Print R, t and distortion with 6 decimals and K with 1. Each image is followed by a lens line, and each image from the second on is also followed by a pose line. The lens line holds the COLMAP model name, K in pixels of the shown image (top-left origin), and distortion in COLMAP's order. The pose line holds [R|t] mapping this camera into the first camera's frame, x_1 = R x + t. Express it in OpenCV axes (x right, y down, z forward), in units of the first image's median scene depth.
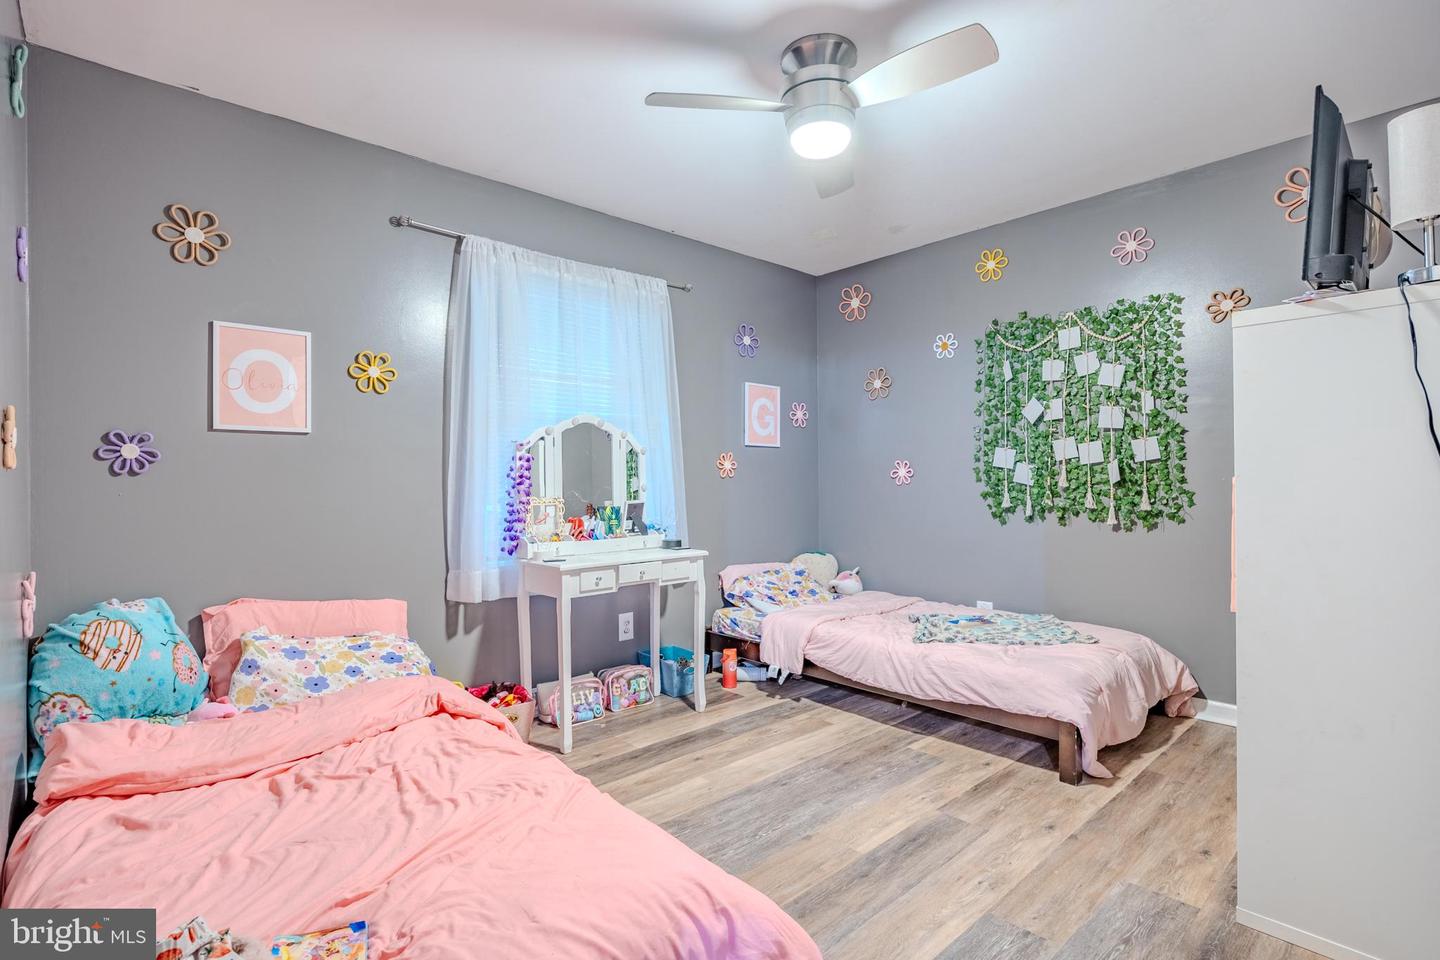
lens RADIAL K [[697.7, 0, 720.0], [0, 697.7, 480.0], [0, 0, 1]] dist [-0.000868, -0.000096]
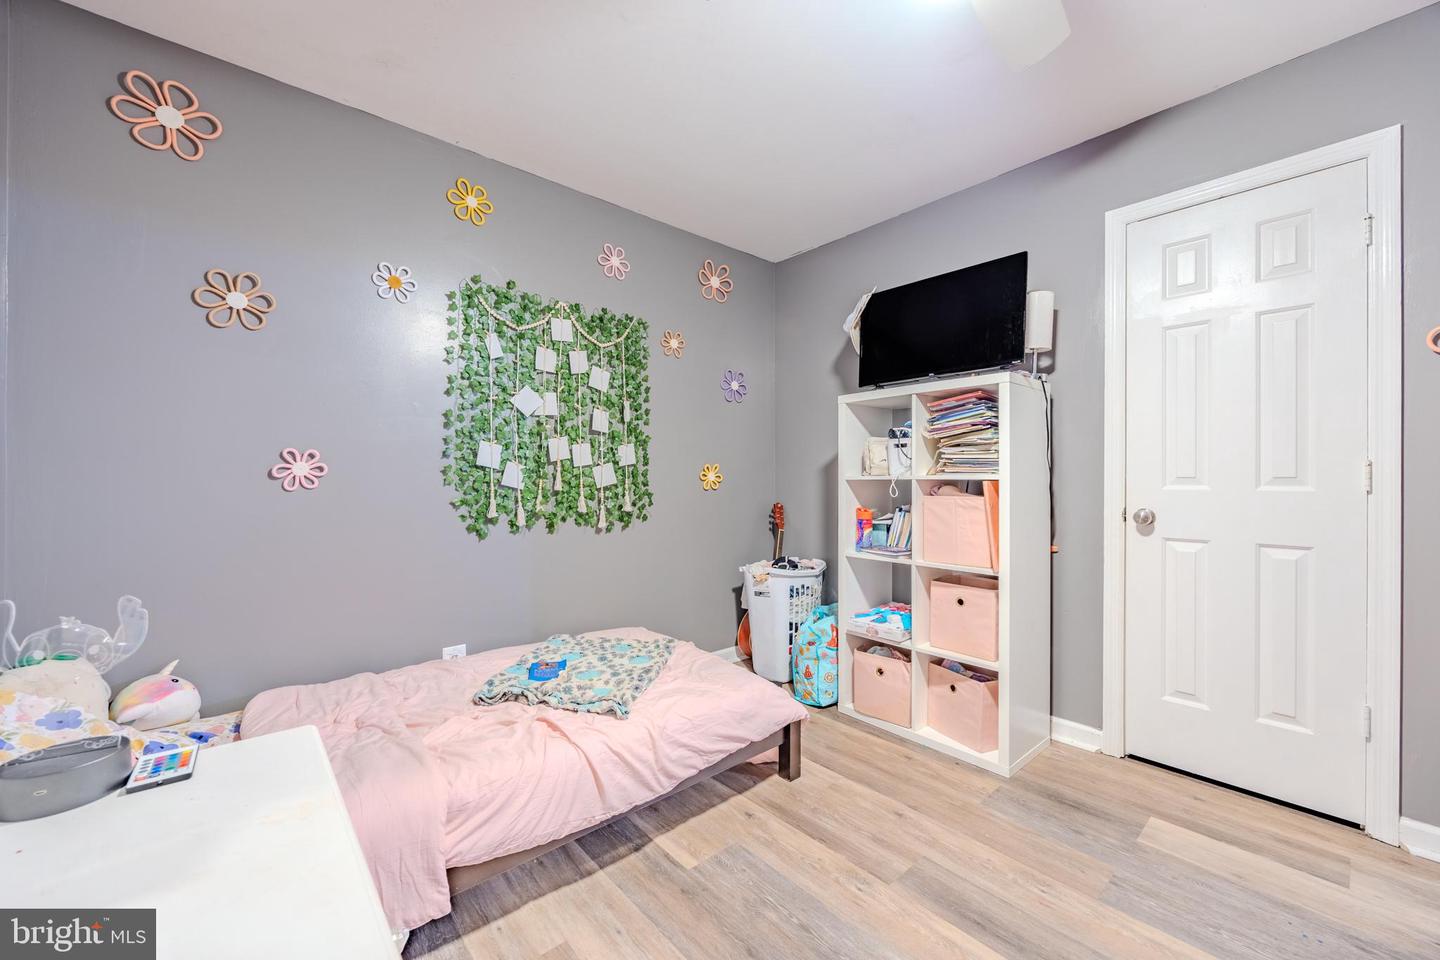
lens RADIAL K [[554.7, 0, 715.2], [0, 554.7, 479.8], [0, 0, 1]] dist [-0.002559, -0.000262]
pose [[0.024920, 0.008336, 0.999655, -0.246369], [-0.001270, 0.999965, -0.008307, 0.001904], [-0.999689, -0.001063, 0.024930, 0.839809]]
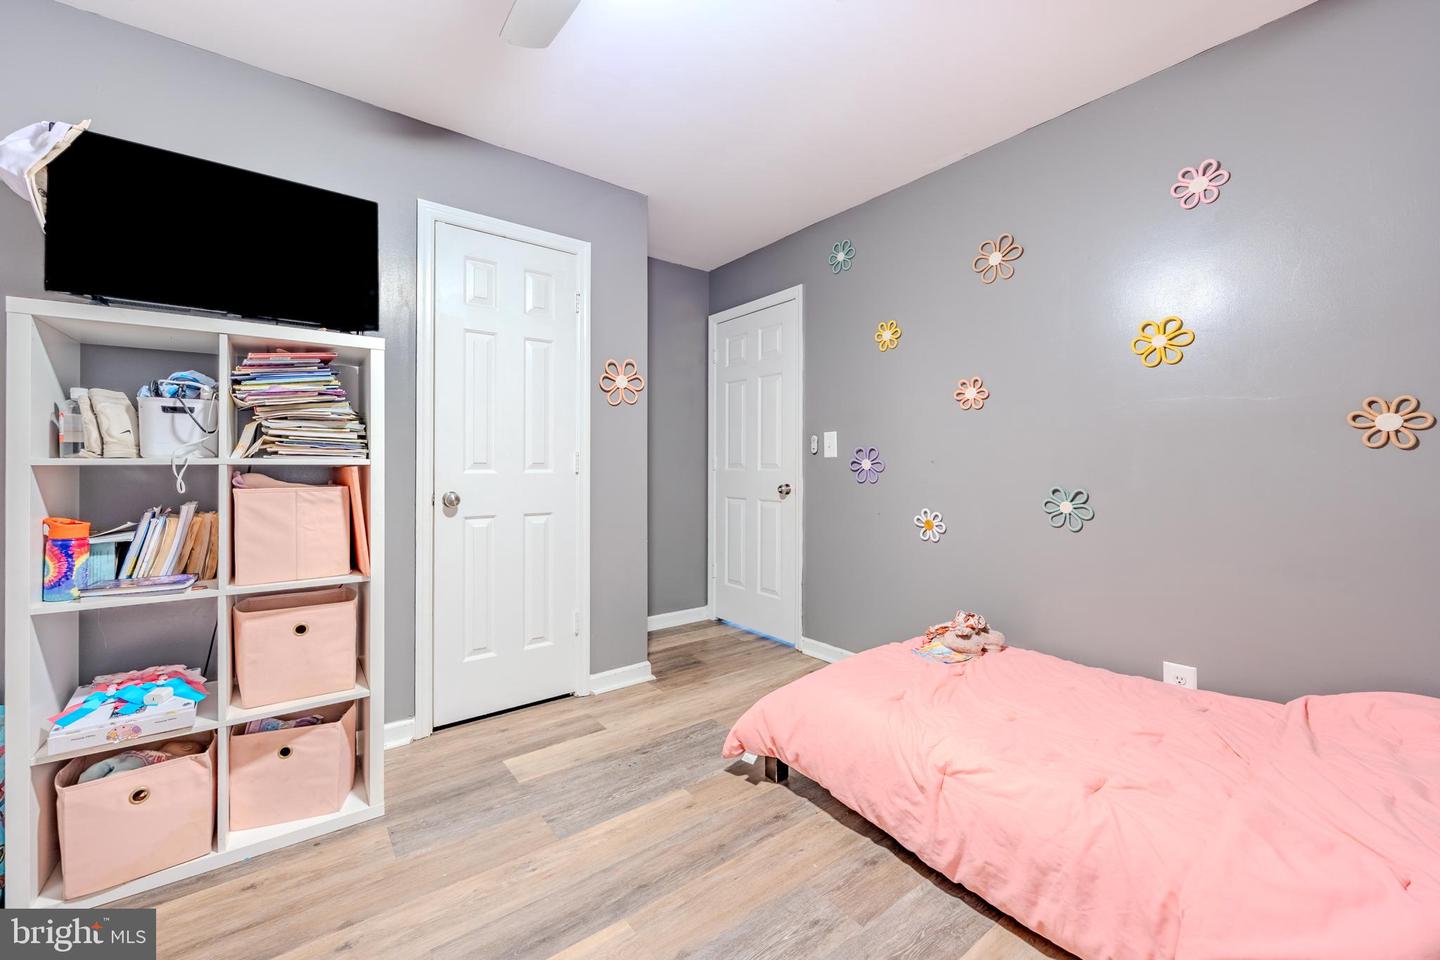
lens RADIAL K [[566.9, 0, 715.2], [0, 566.9, 464.8], [0, 0, 1]] dist [-0.001037, -0.000248]
pose [[-0.995875, 0.010505, 0.090130, 0.020171], [0.010368, 0.999944, -0.001995, 0.000394], [-0.090146, -0.001053, -0.995928, 1.038721]]
